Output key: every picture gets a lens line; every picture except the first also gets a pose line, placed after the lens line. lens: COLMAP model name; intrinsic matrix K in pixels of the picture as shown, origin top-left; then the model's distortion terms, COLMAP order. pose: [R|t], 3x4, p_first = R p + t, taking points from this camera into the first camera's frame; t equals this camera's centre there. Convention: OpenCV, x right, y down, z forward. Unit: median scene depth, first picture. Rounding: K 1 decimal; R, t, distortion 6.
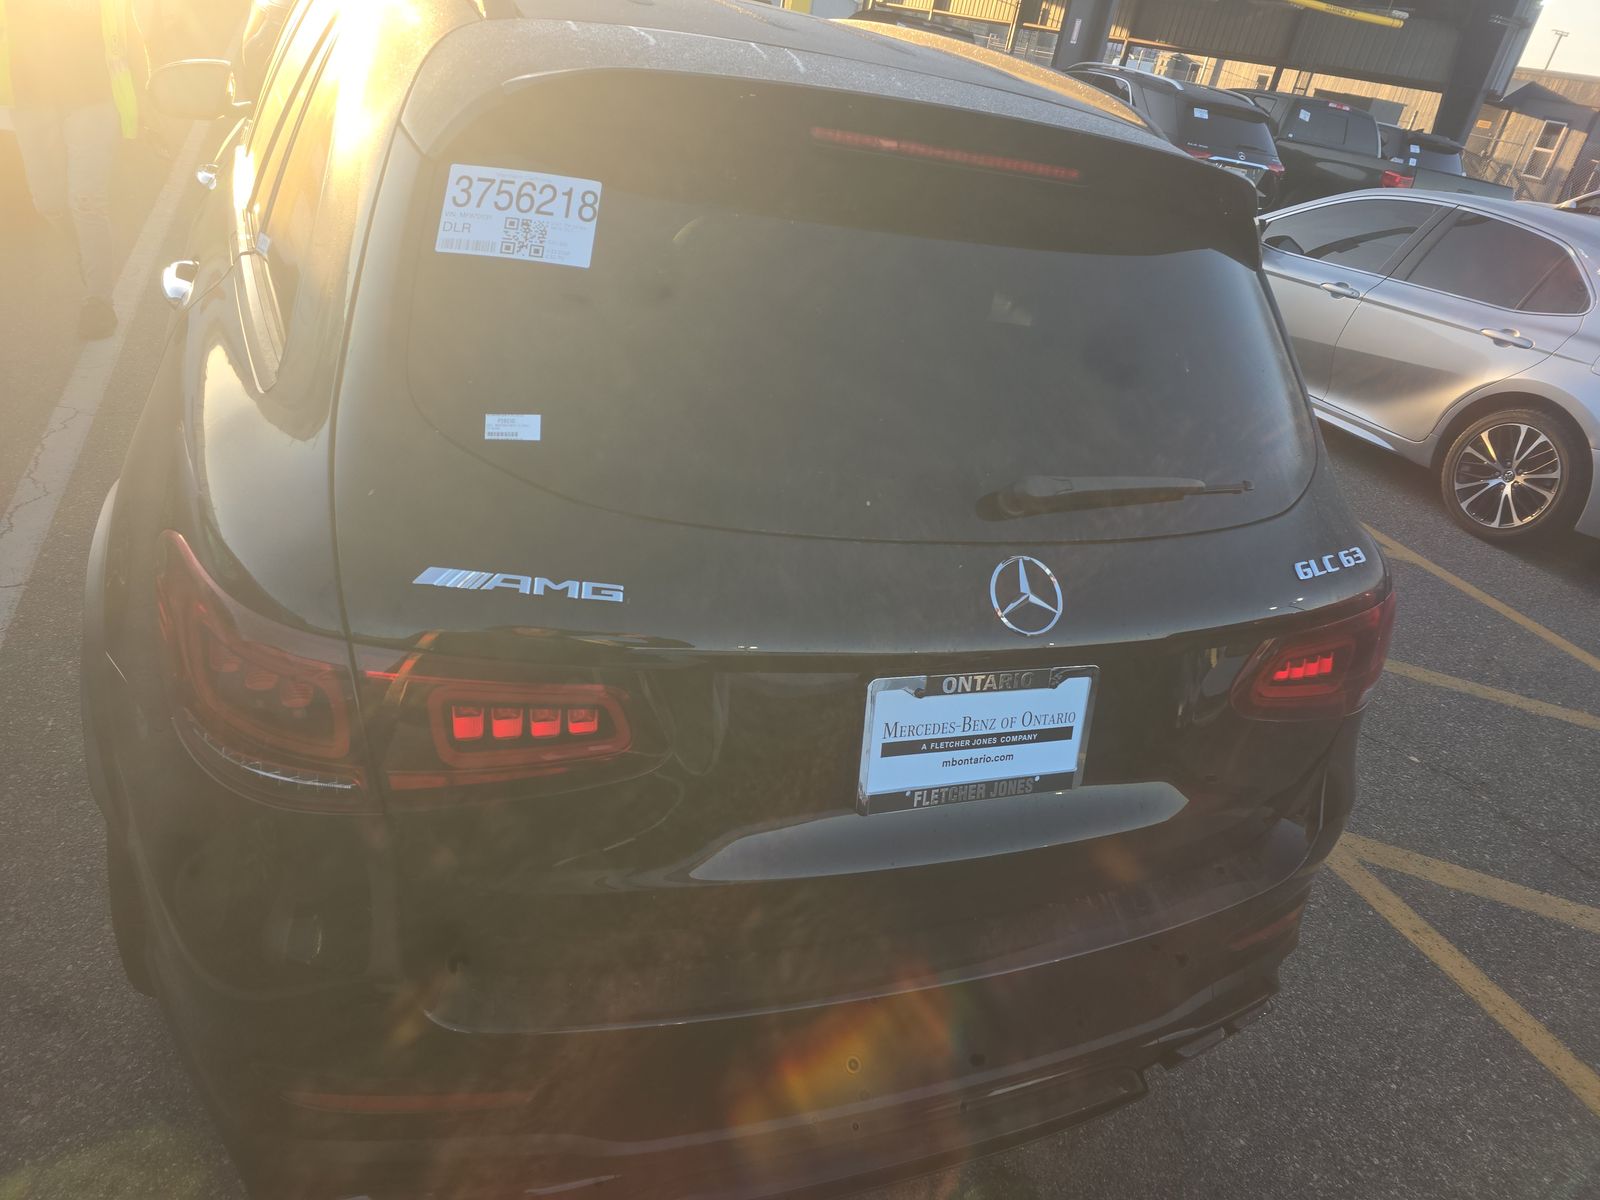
lens RADIAL K [[1073.3, 0, 800.0], [0, 1073.3, 600.0], [0, 0, 1]] dist [0.052539, -0.003743]
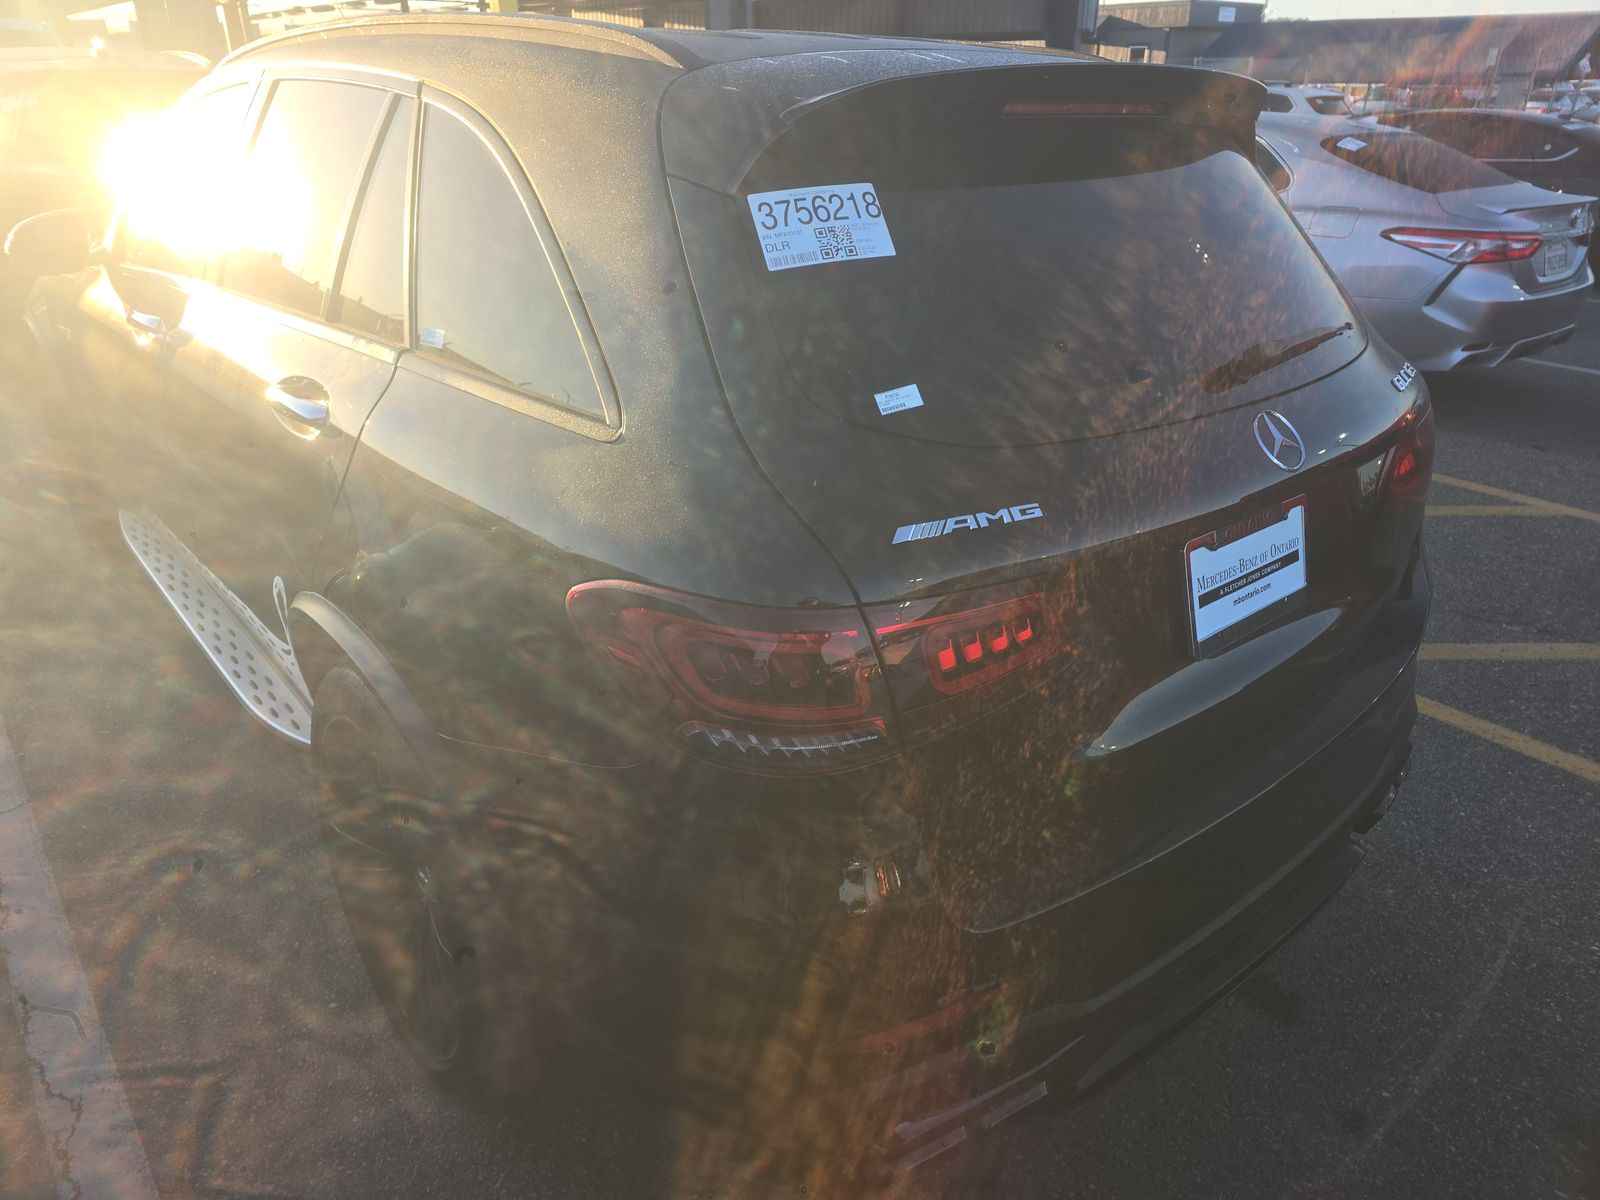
lens RADIAL K [[1073.3, 0, 800.0], [0, 1073.3, 600.0], [0, 0, 1]] dist [0.052539, -0.003743]
pose [[0.939800, -0.279612, 0.196450, -0.583546], [0.282879, 0.959083, 0.011818, 0.000410], [-0.191716, 0.044465, 0.980443, -0.079093]]
